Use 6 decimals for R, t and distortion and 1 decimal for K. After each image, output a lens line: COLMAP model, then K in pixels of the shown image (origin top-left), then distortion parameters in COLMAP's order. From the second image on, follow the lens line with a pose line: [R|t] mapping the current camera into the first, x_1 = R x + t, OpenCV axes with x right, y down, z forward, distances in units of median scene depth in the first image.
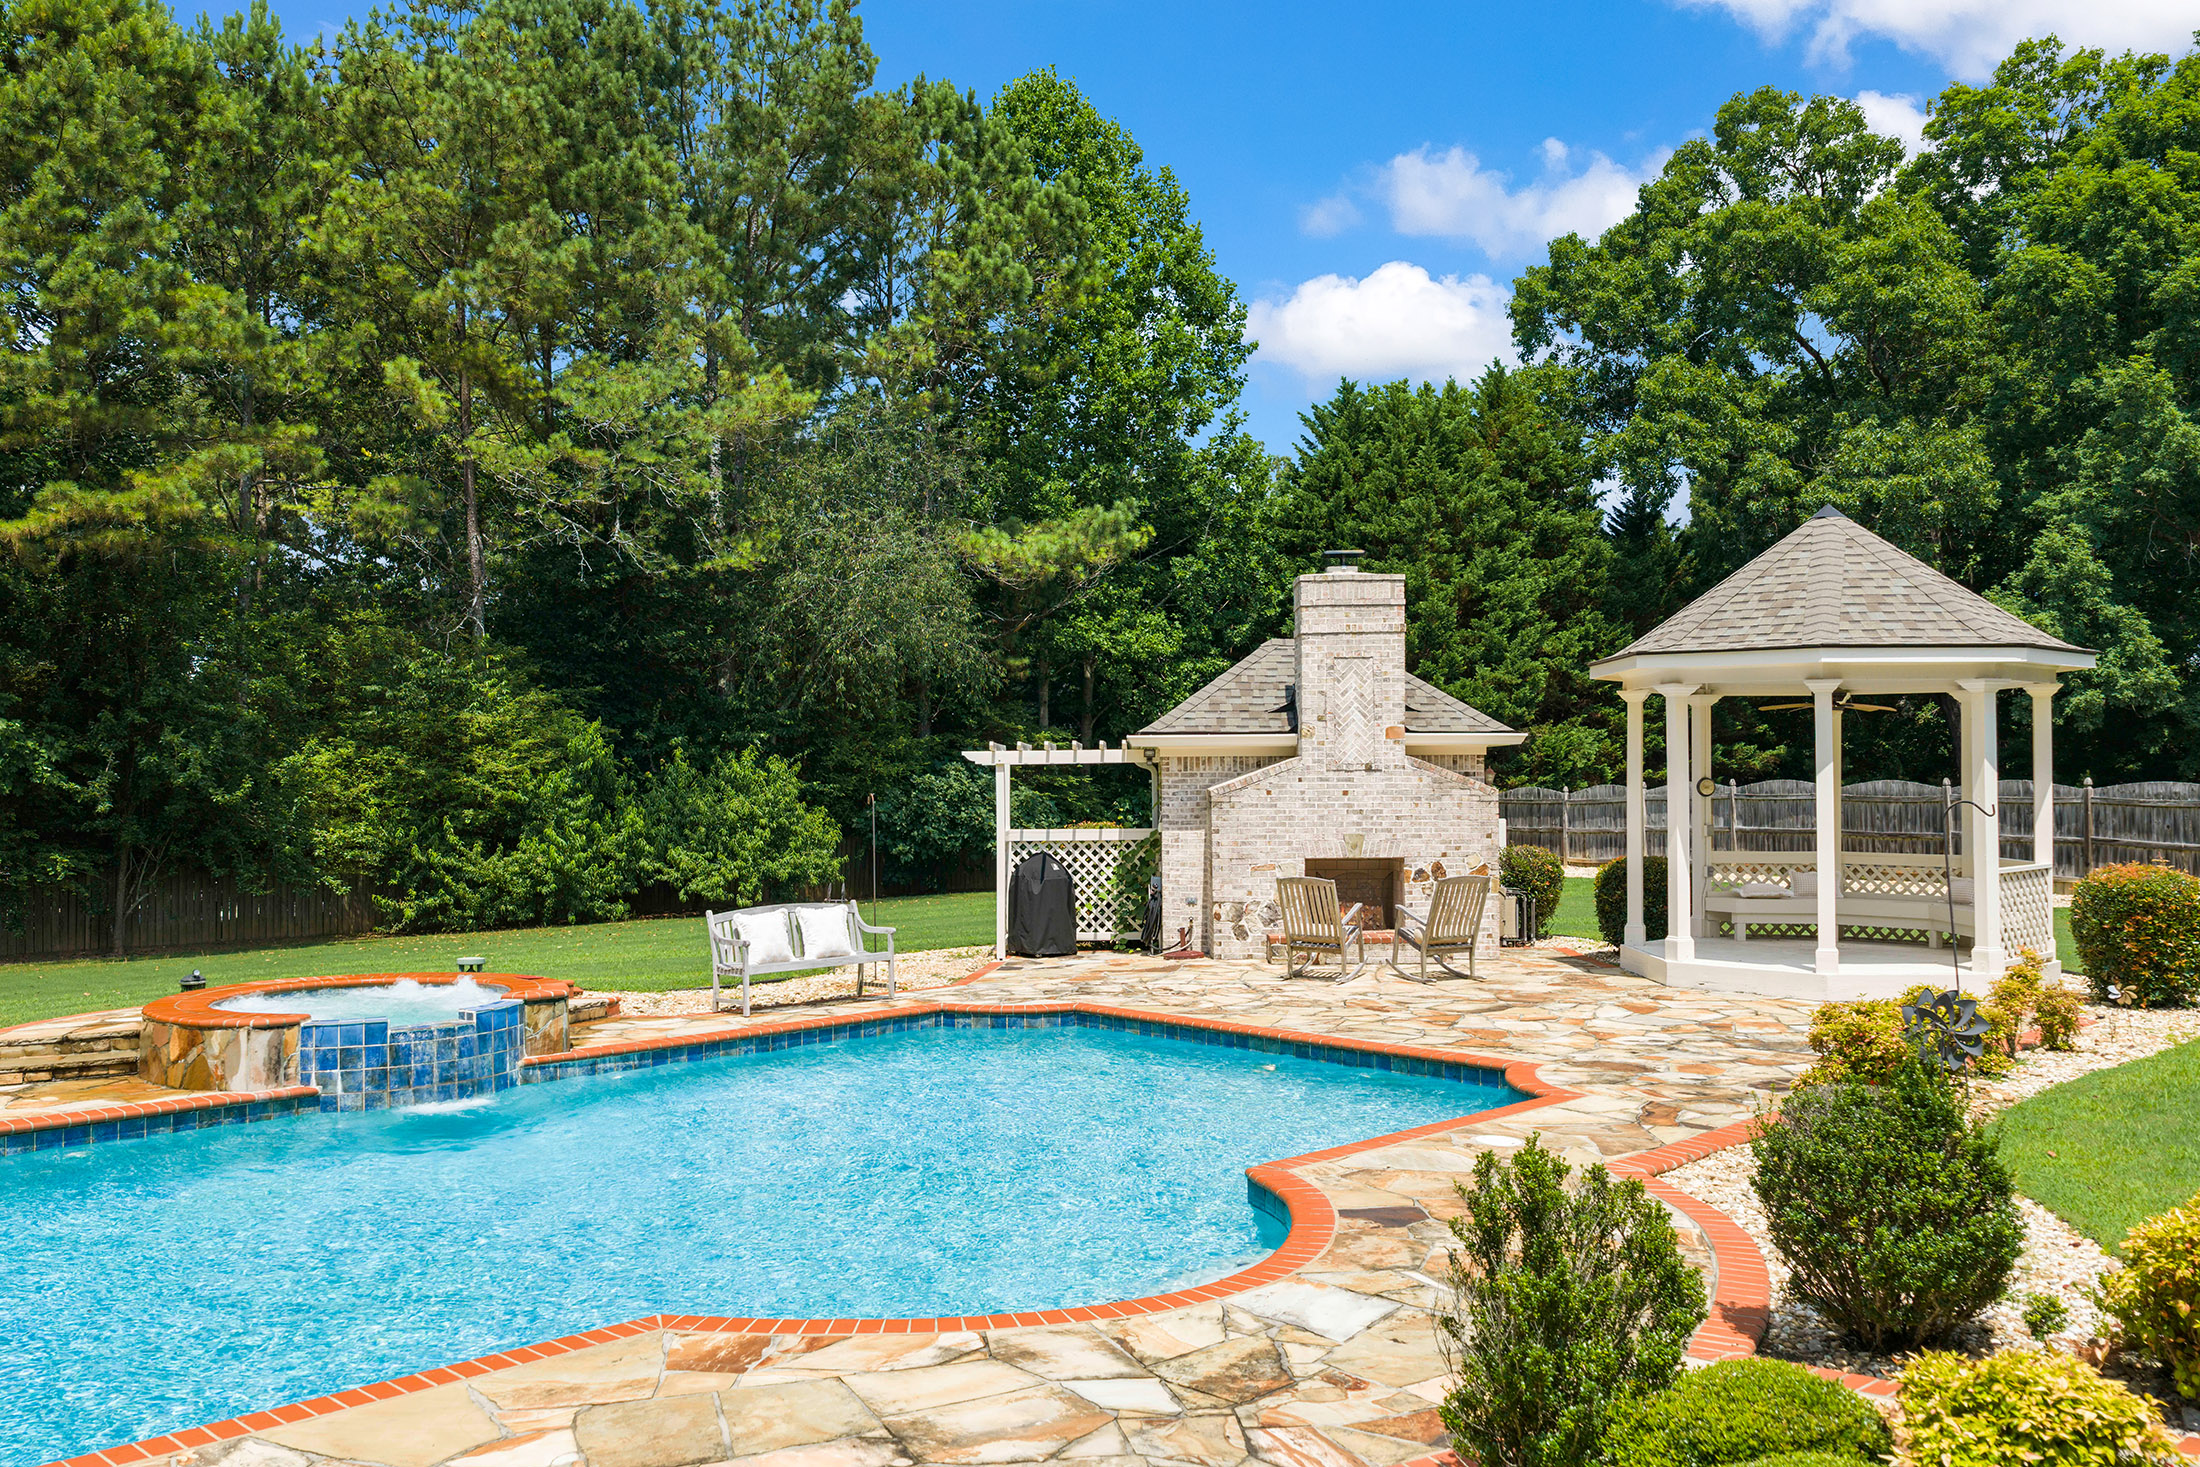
lens RADIAL K [[1786.6, 0, 1100.2], [0, 1786.6, 730.0], [0, 0, 1]] dist [0.029786, -0.036514]
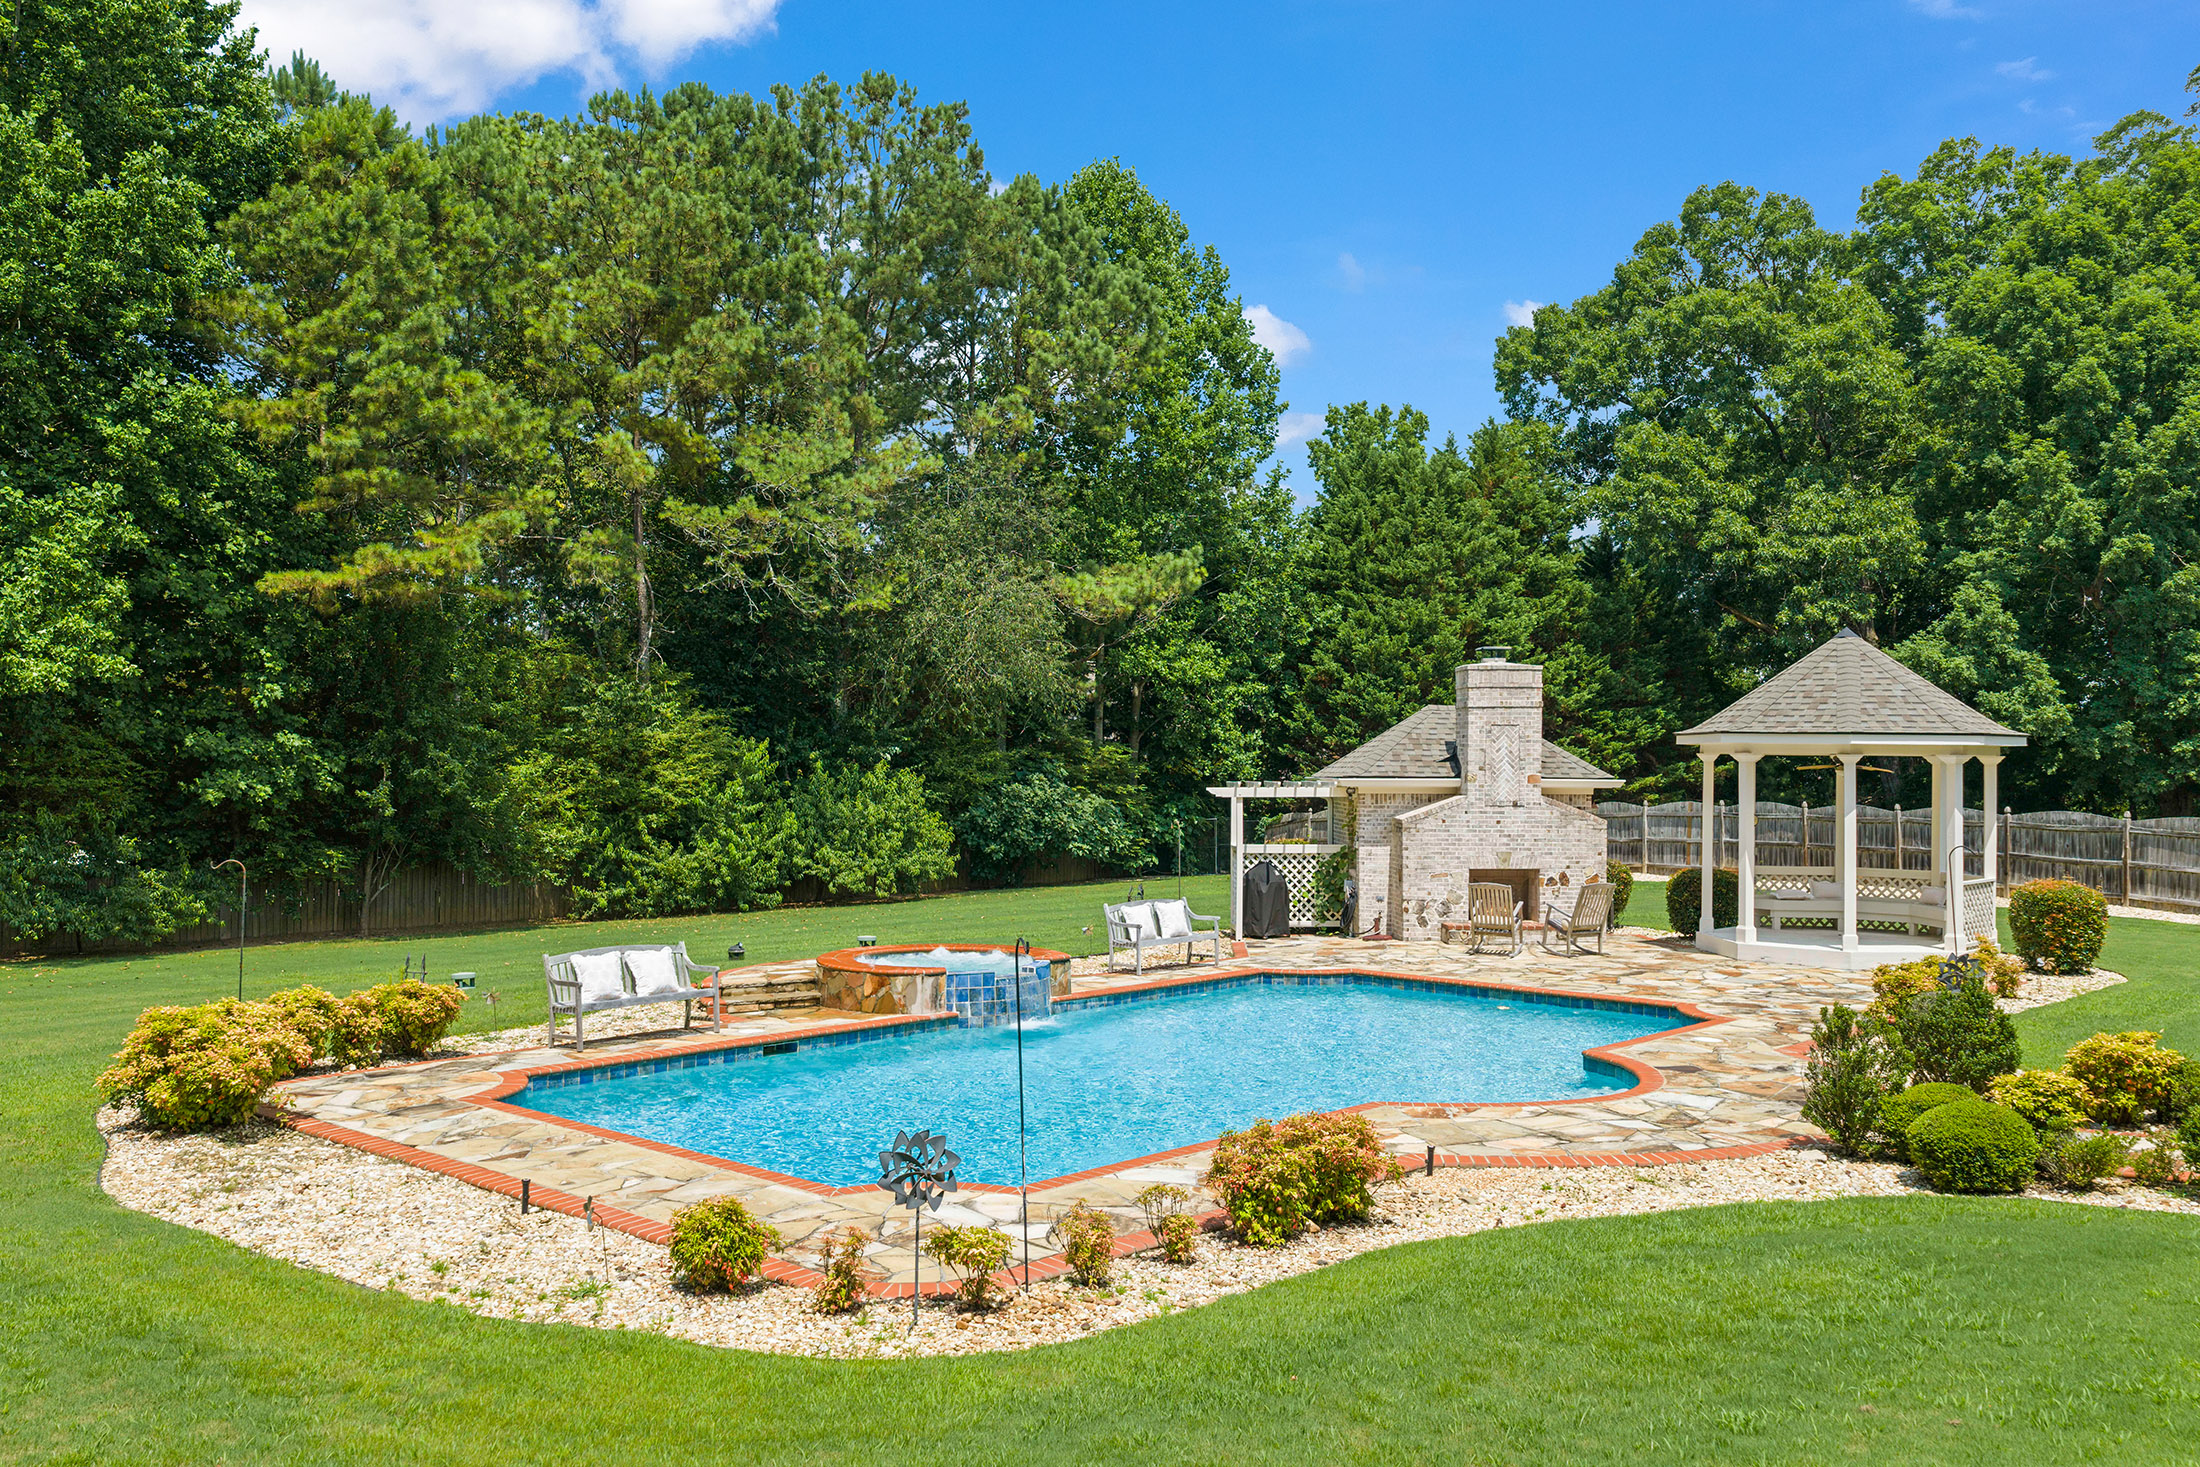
lens RADIAL K [[1817.3, 0, 1093.3], [0, 1817.3, 736.5], [0, 0, 1]] dist [0.025026, -0.042074]
pose [[0.998588, 0.011437, 0.051880, -0.122257], [-0.011977, 0.999877, 0.010102, -0.020355], [-0.051758, -0.010709, 0.998602, -0.193307]]
